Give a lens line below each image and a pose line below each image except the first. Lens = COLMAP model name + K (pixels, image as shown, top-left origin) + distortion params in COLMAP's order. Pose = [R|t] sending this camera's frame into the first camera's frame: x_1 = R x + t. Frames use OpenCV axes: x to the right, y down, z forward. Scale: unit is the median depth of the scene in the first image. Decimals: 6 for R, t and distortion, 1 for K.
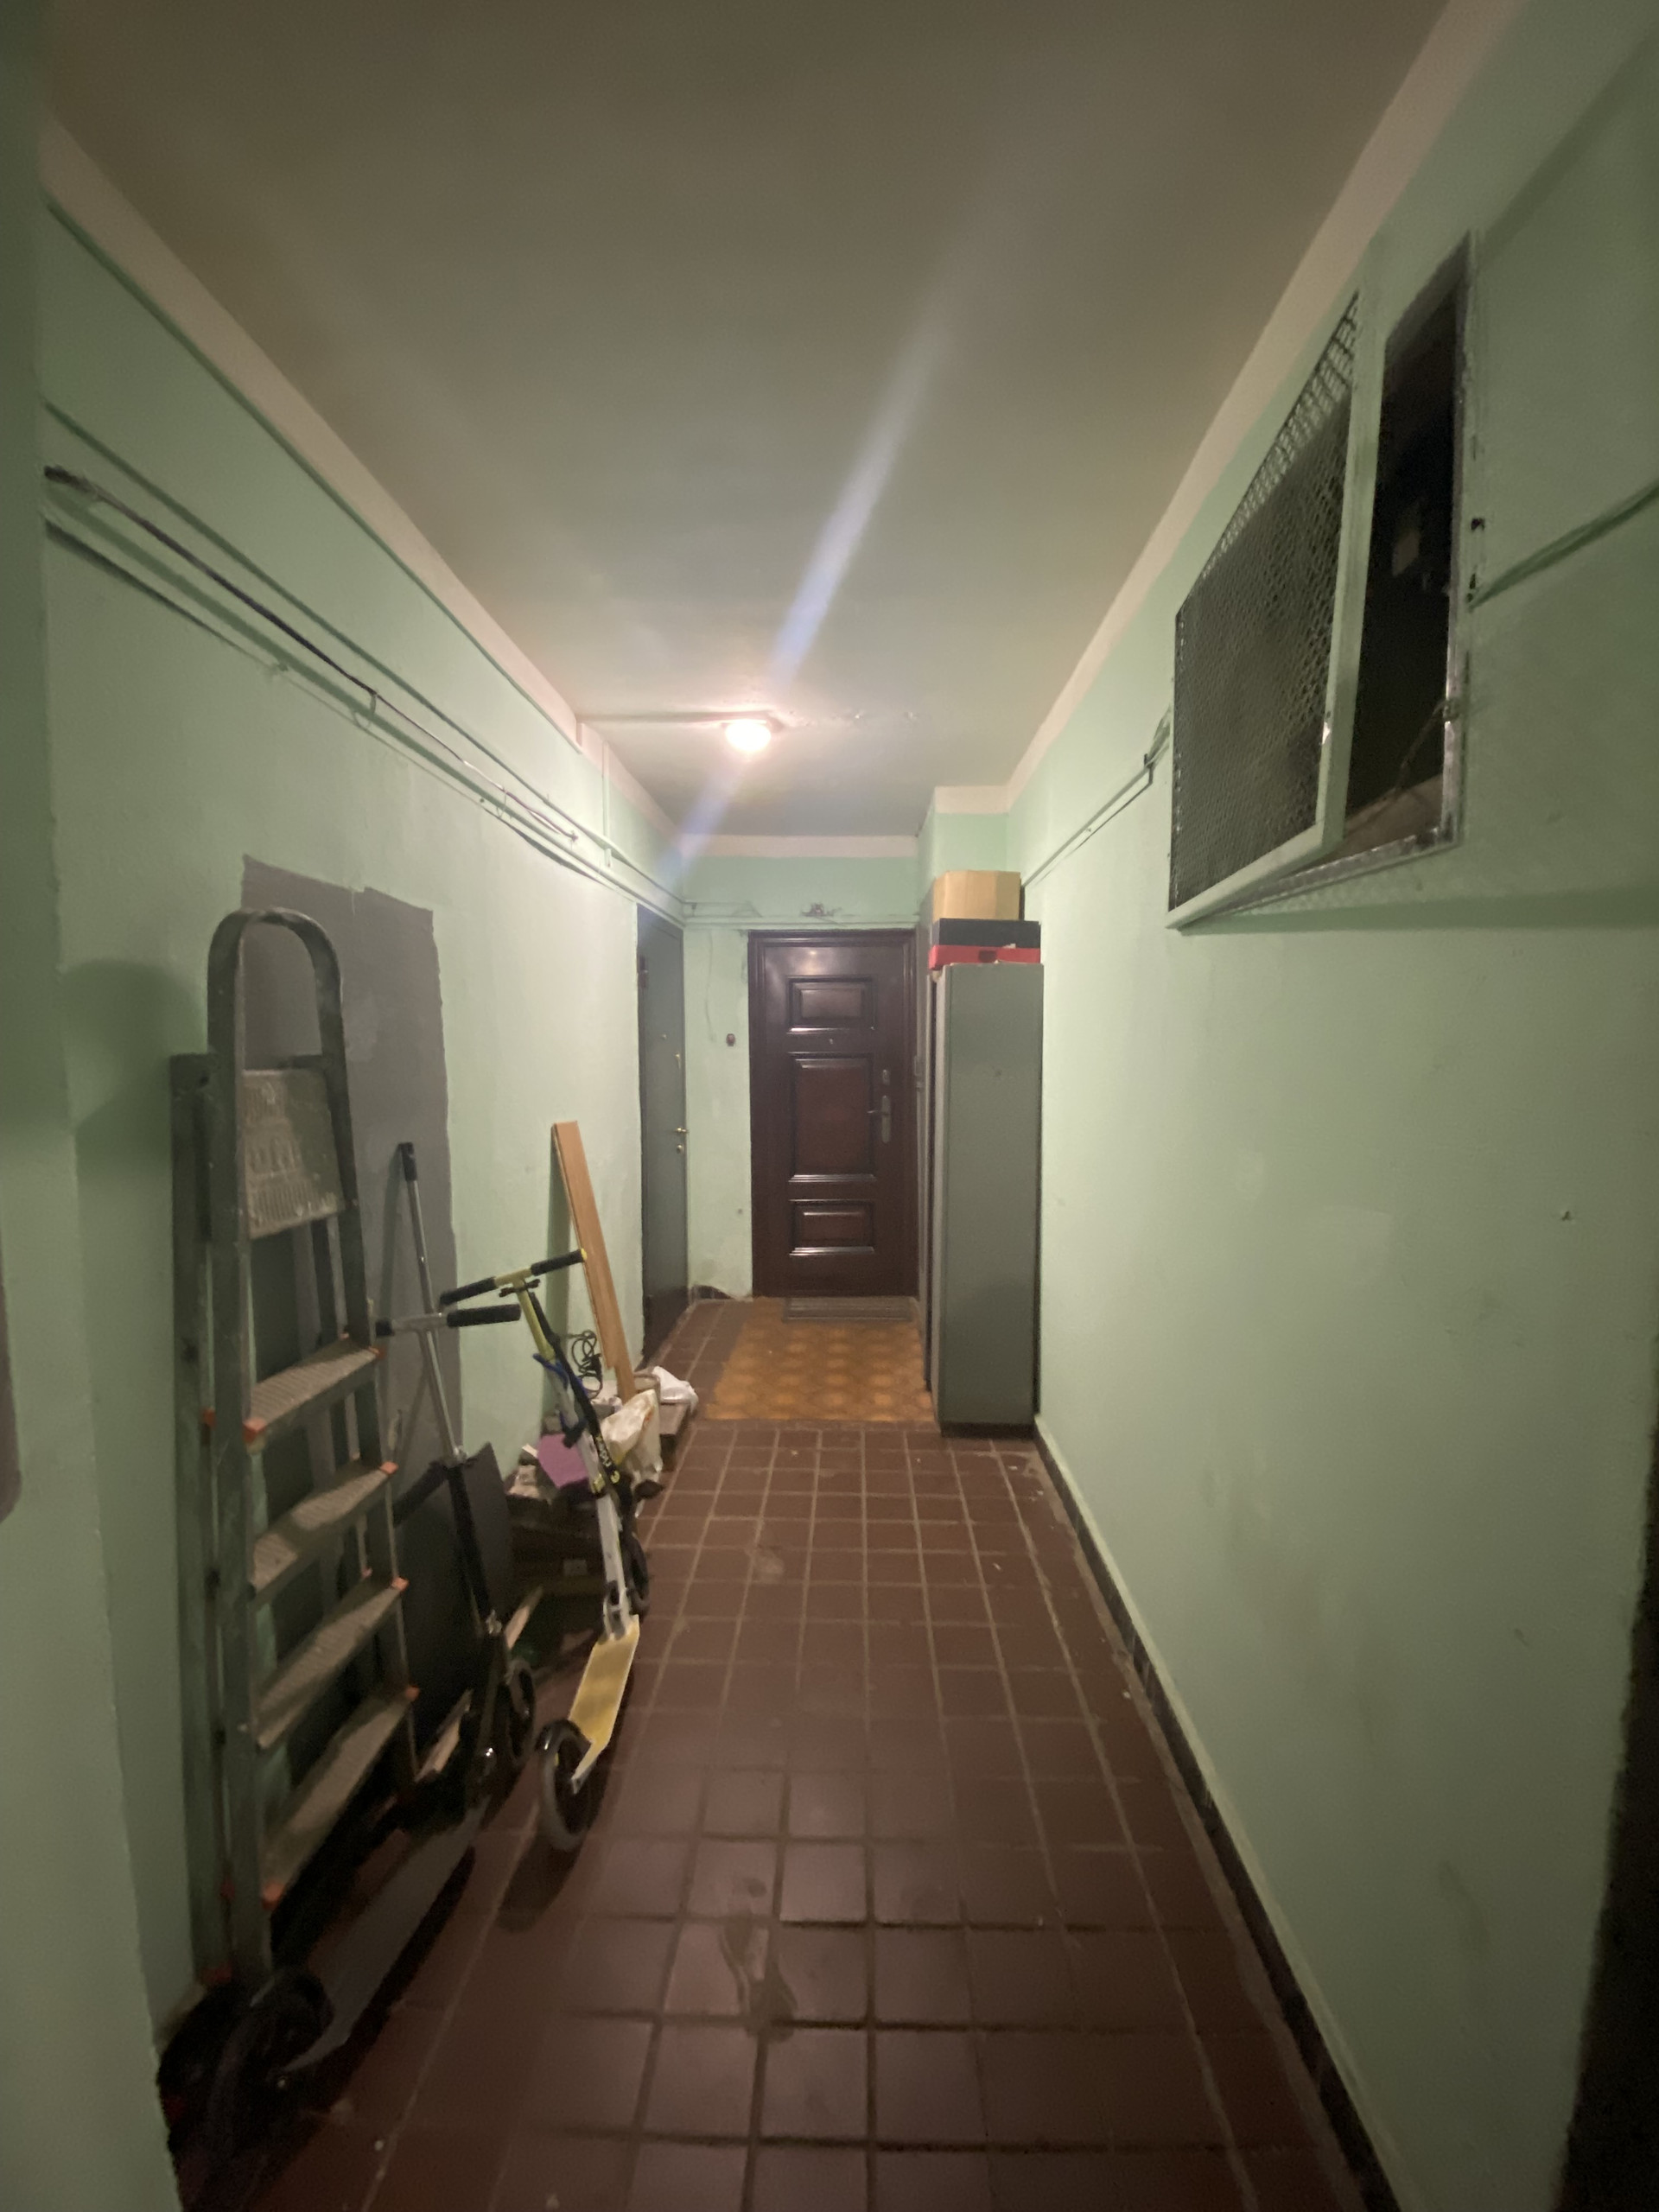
lens RADIAL K [[896.3, 0, 832.2], [0, 896.3, 1112.5], [0, 0, 1]] dist [-0.029970, -0.001178]
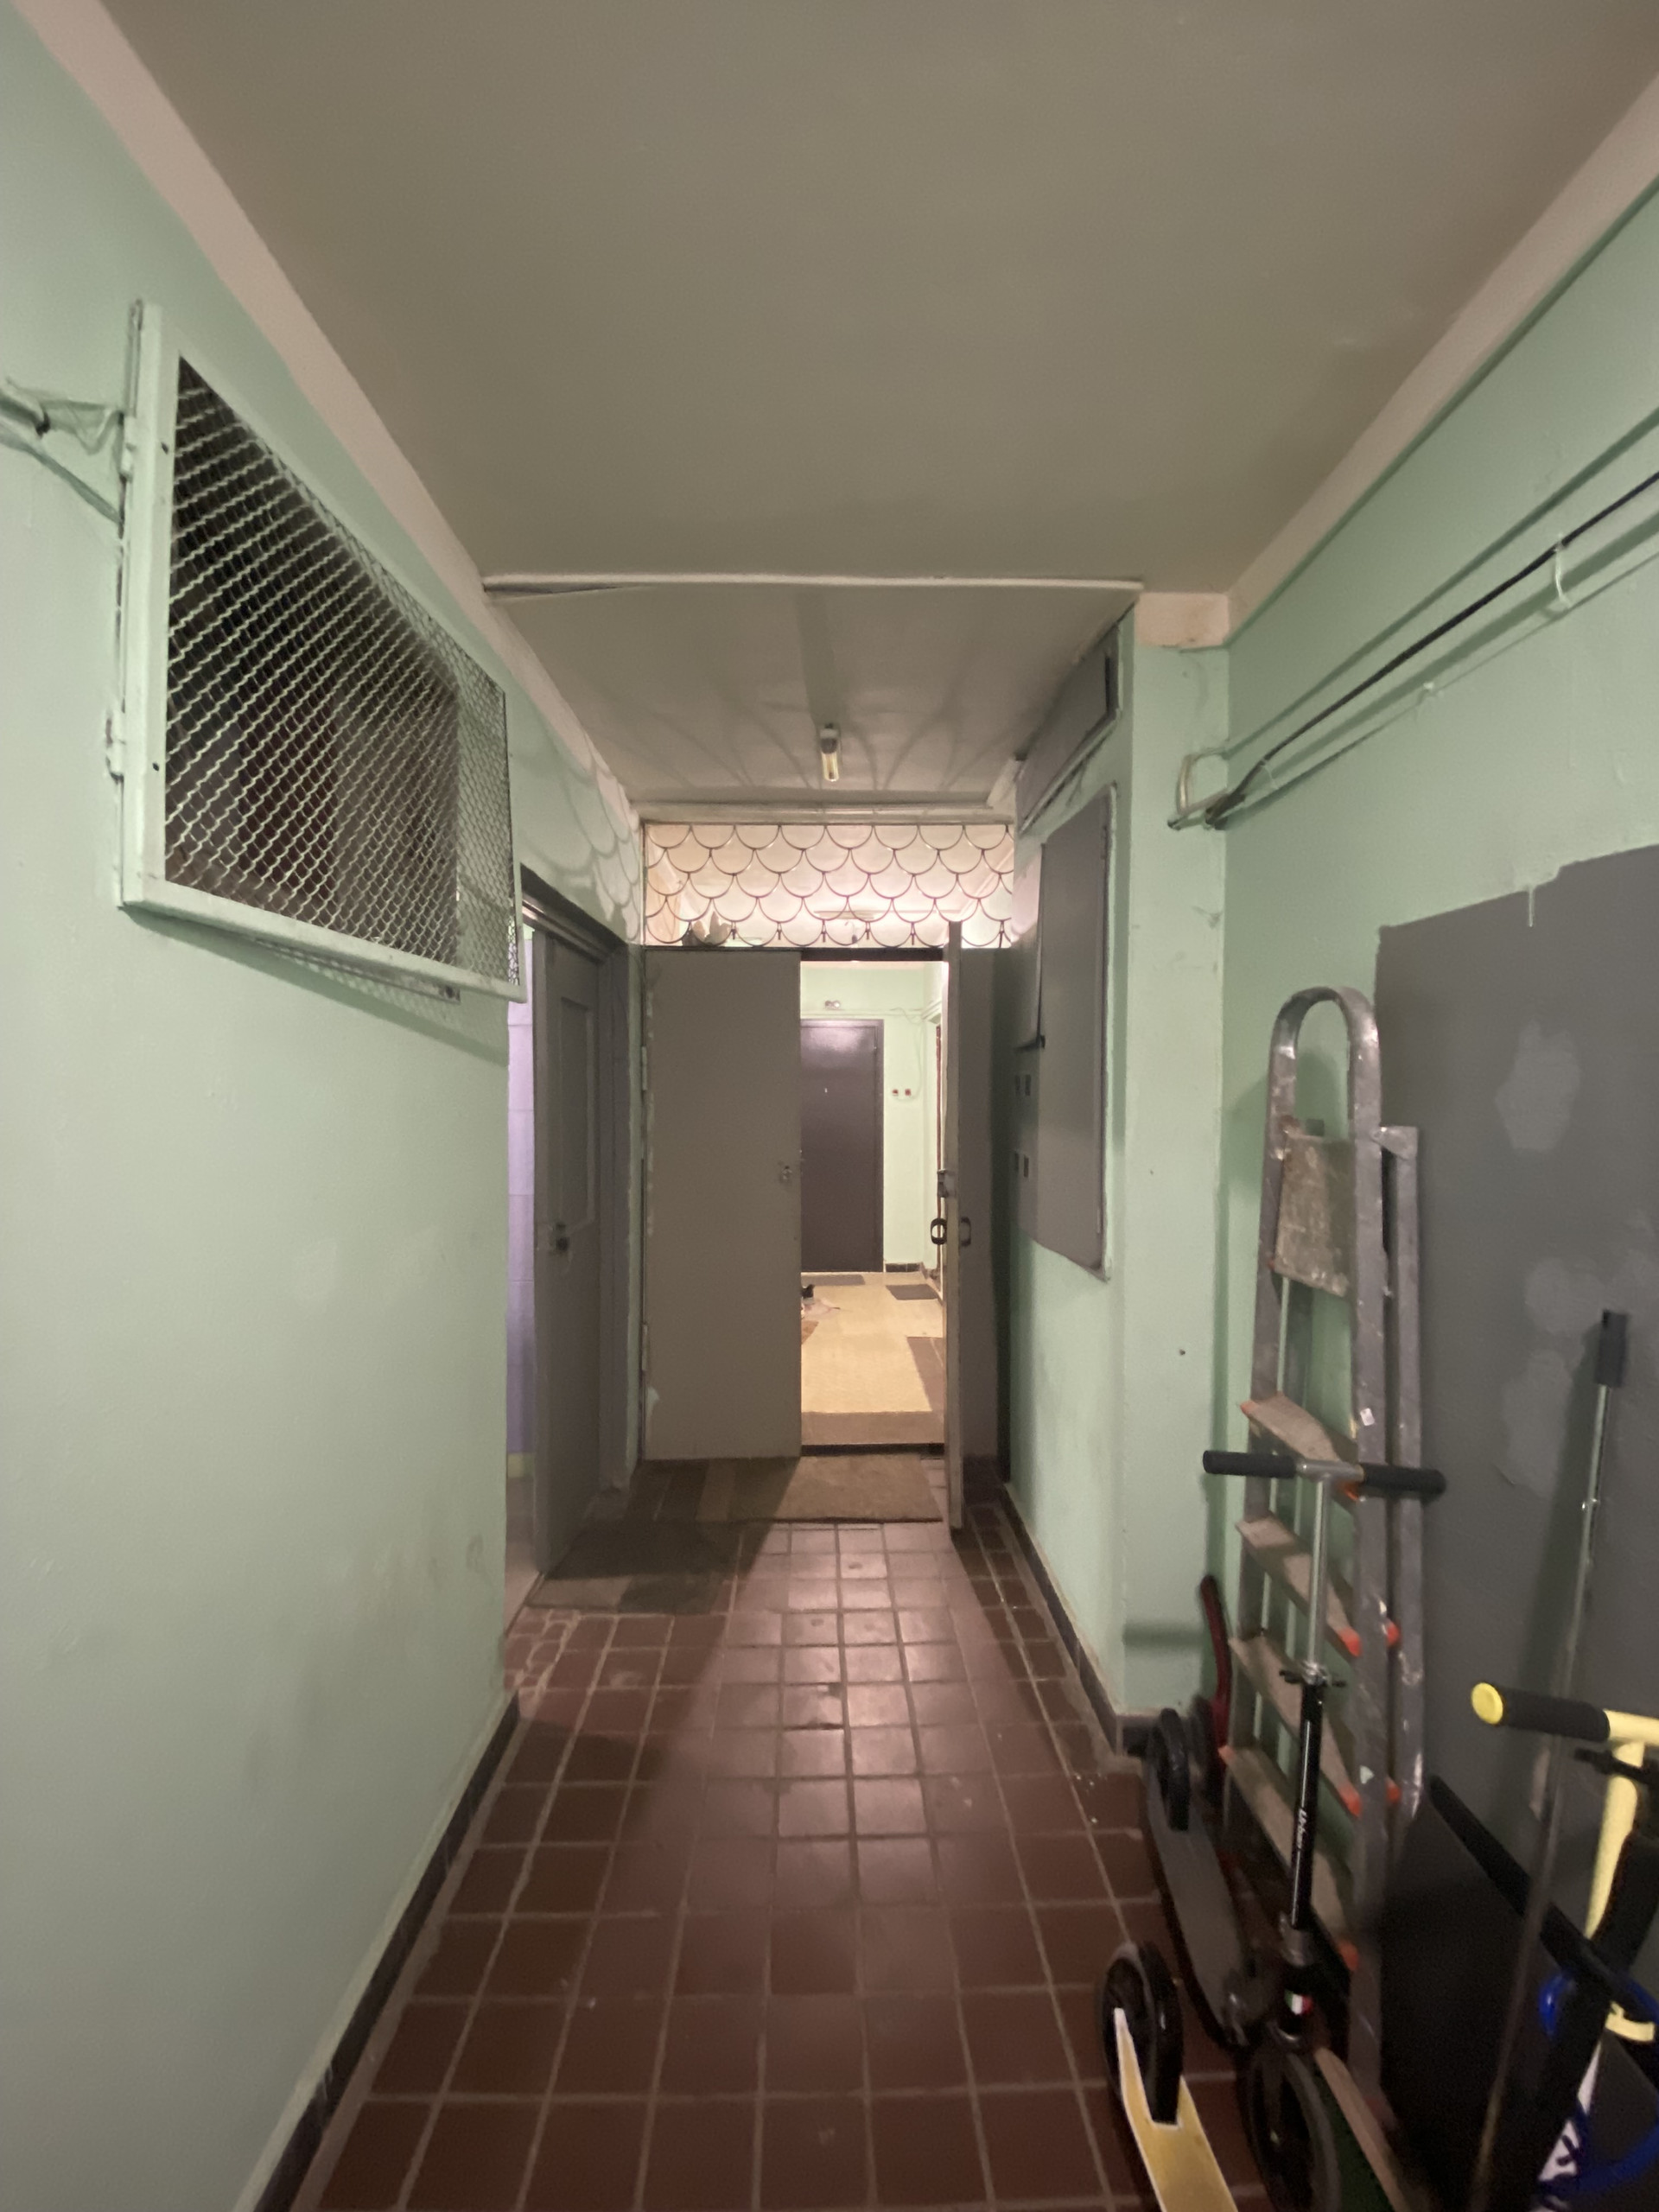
lens RADIAL K [[896.3, 0, 827.6], [0, 896.3, 1100.2], [0, 0, 1]] dist [-0.029970, -0.001178]
pose [[-0.998426, 0.009287, -0.055315, 0.028896], [0.004733, 0.996630, 0.081893, -0.179718], [0.055889, 0.081502, -0.995105, 1.984757]]
